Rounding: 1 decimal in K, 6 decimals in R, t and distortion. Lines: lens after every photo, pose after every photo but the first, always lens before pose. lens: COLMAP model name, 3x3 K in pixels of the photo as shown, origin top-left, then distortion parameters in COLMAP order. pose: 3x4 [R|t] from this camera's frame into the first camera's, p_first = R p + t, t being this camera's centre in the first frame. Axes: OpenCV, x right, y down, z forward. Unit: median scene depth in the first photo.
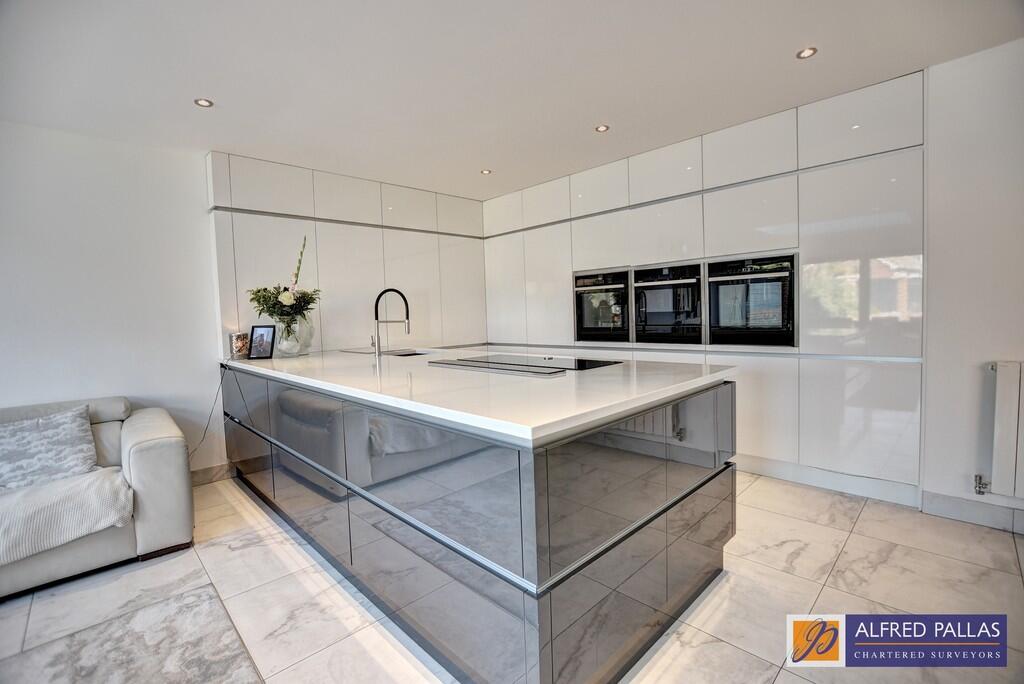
lens RADIAL K [[455.3, 0, 518.5], [0, 455.3, 342.3], [0, 0, 1]] dist [-0.020692, 0.002049]
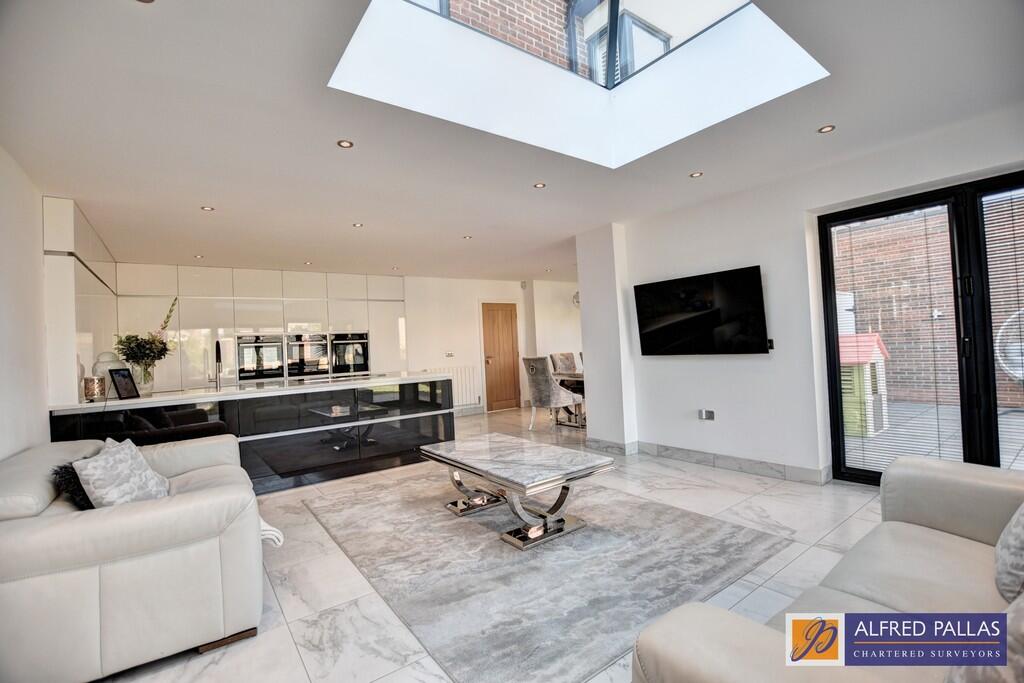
lens RADIAL K [[453.2, 0, 517.8], [0, 453.2, 337.6], [0, 0, 1]] dist [-0.024943, 0.003533]
pose [[0.145753, 0.048185, 0.988147, -1.518754], [0.104953, 0.992424, -0.063874, 0.059949], [-0.983738, 0.113019, 0.139591, -0.116277]]
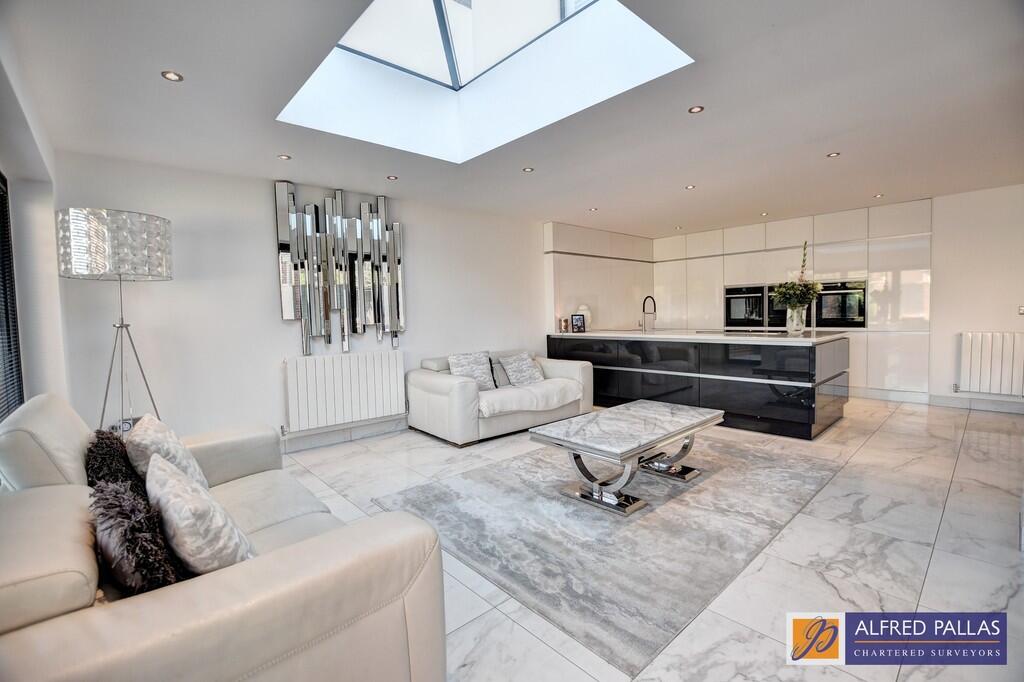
lens RADIAL K [[453.2, 0, 510.0], [0, 453.2, 339.6], [0, 0, 1]] dist [-0.024943, 0.003533]
pose [[0.998600, 0.014444, -0.050880, -0.748480], [-0.014486, 0.999895, -0.000450, 0.073819], [0.050868, 0.001186, 0.998705, -0.918505]]
